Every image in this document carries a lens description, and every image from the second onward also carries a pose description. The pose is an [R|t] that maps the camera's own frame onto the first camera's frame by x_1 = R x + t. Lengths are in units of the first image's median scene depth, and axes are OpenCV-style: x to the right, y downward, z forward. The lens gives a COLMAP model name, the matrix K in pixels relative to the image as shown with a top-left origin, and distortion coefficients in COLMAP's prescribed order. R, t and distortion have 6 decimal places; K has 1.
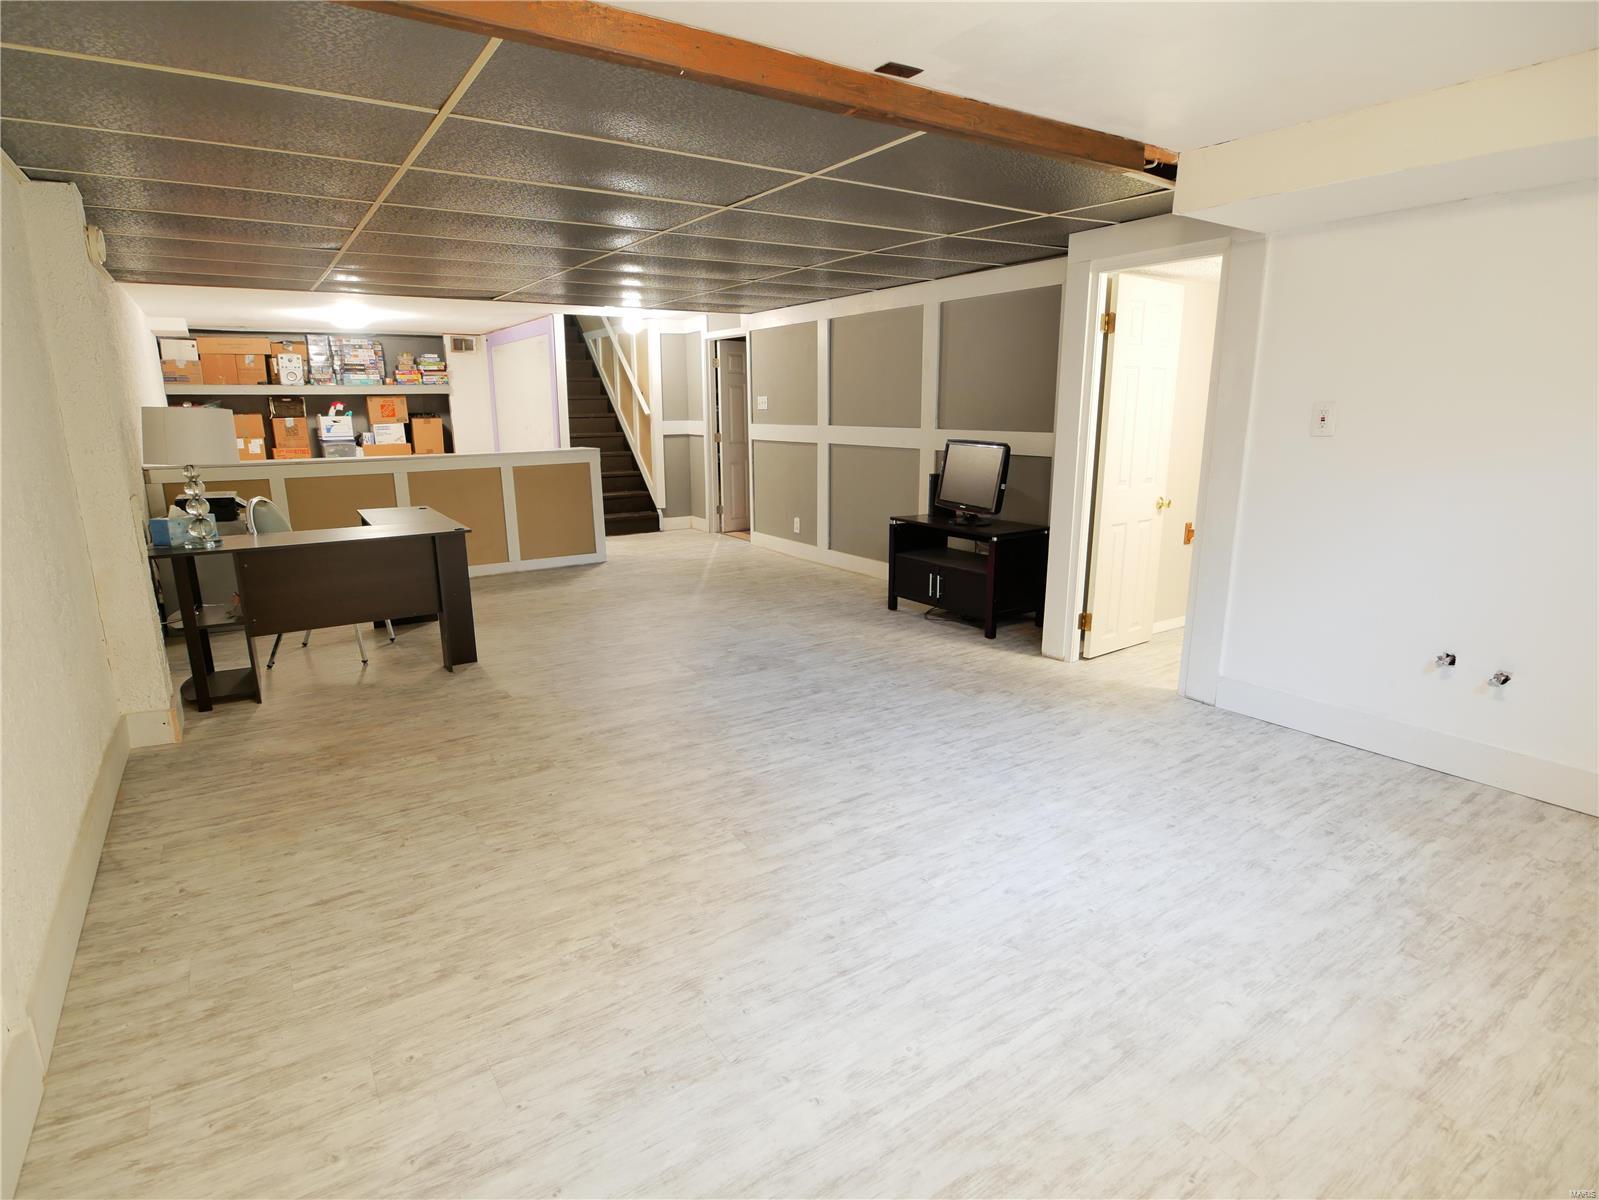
lens RADIAL K [[838.9, 0, 793.5], [0, 838.9, 604.7], [0, 0, 1]] dist [-0.005168, -0.008728]
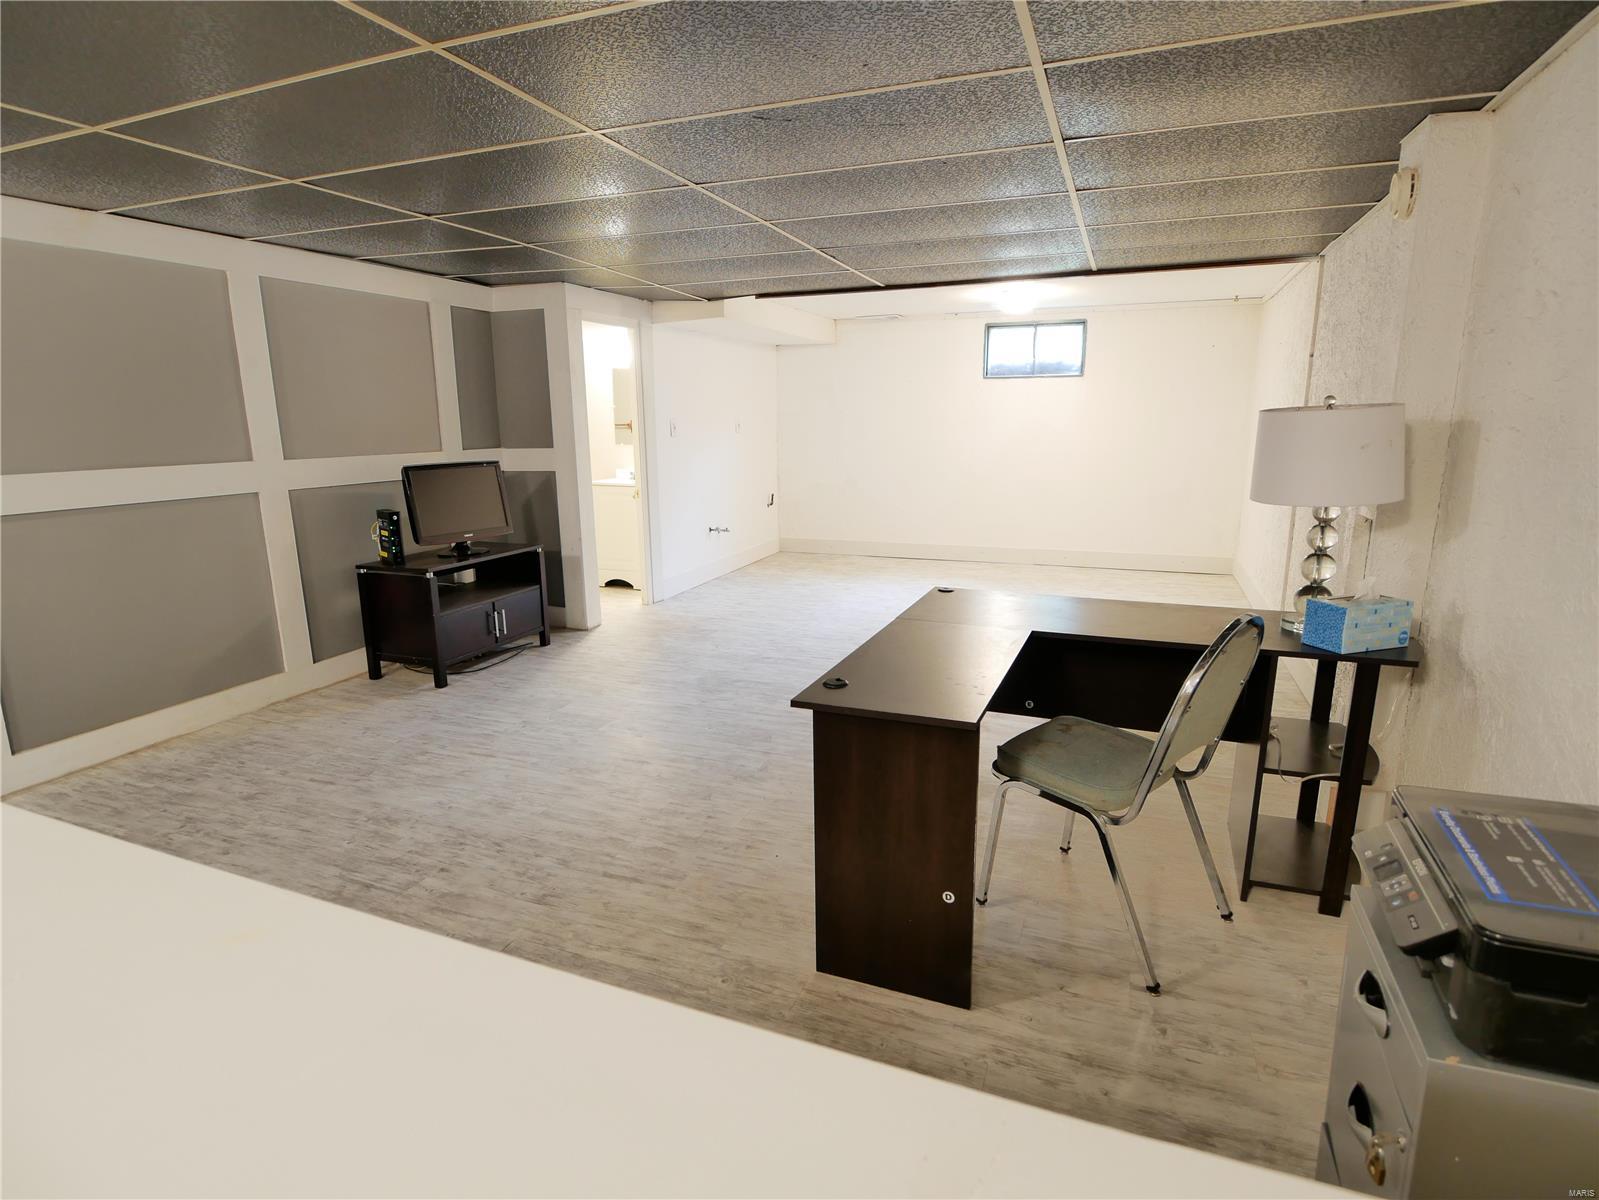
lens RADIAL K [[838.9, 0, 793.5], [0, 838.9, 604.7], [0, 0, 1]] dist [-0.005168, -0.008728]
pose [[-0.573680, -0.169056, 0.801443, -0.929415], [0.198848, 0.920451, 0.336496, -0.357461], [-0.794576, 0.352407, -0.494428, 1.509527]]
